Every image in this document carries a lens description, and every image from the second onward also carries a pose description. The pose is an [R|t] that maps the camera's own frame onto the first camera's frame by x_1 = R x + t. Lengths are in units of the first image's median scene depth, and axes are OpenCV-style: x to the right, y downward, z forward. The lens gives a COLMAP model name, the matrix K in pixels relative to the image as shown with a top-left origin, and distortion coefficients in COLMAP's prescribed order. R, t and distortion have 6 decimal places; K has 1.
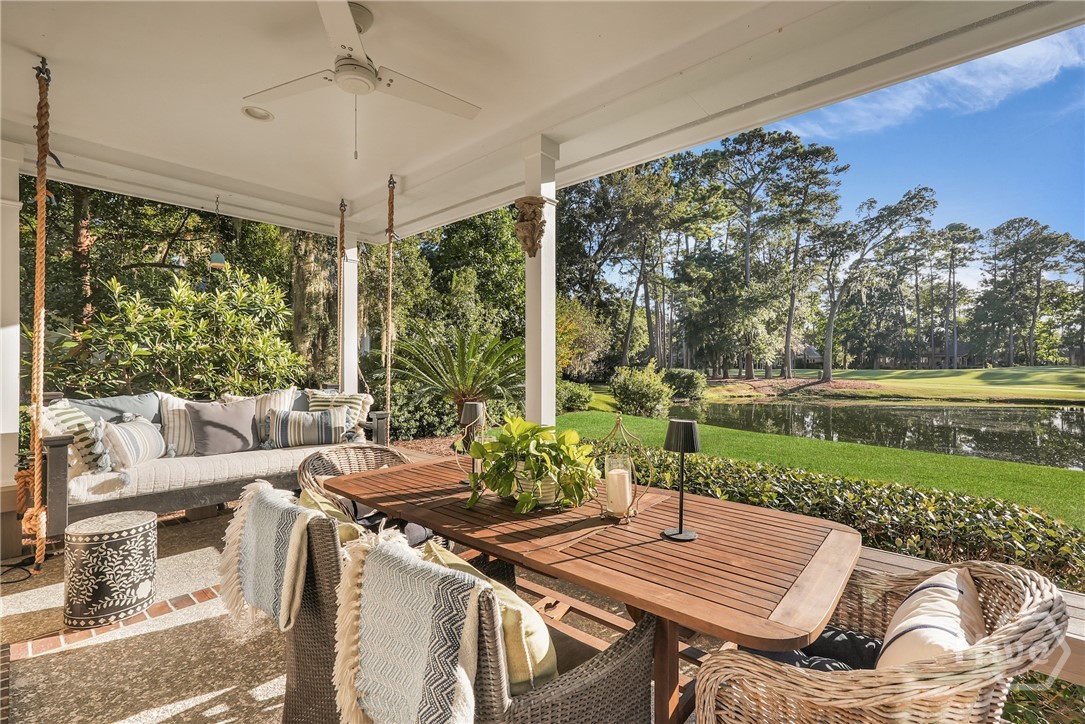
lens RADIAL K [[471.8, 0, 538.5], [0, 471.8, 357.1], [0, 0, 1]] dist [0.002549, 0.003140]
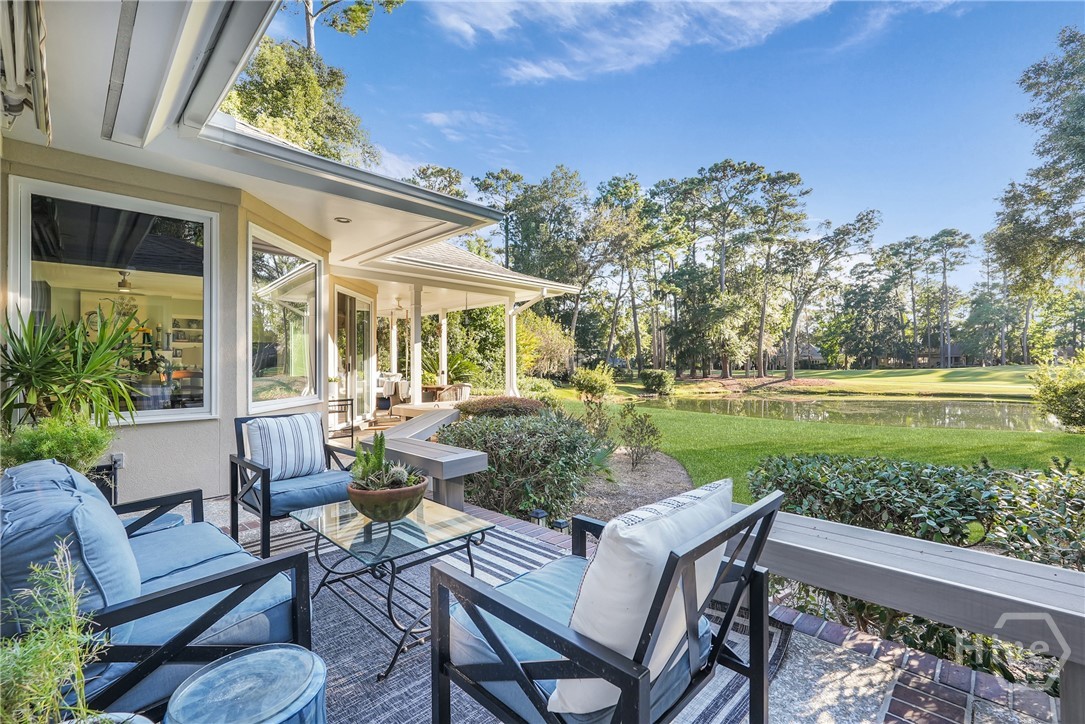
lens RADIAL K [[471.8, 0, 545.7], [0, 471.8, 362.4], [0, 0, 1]] dist [0.002549, 0.003140]
pose [[0.999436, -0.007991, -0.032617, 0.061092], [0.008140, 0.999957, 0.004436, -0.000594], [0.032580, -0.004699, 0.999458, -0.181408]]
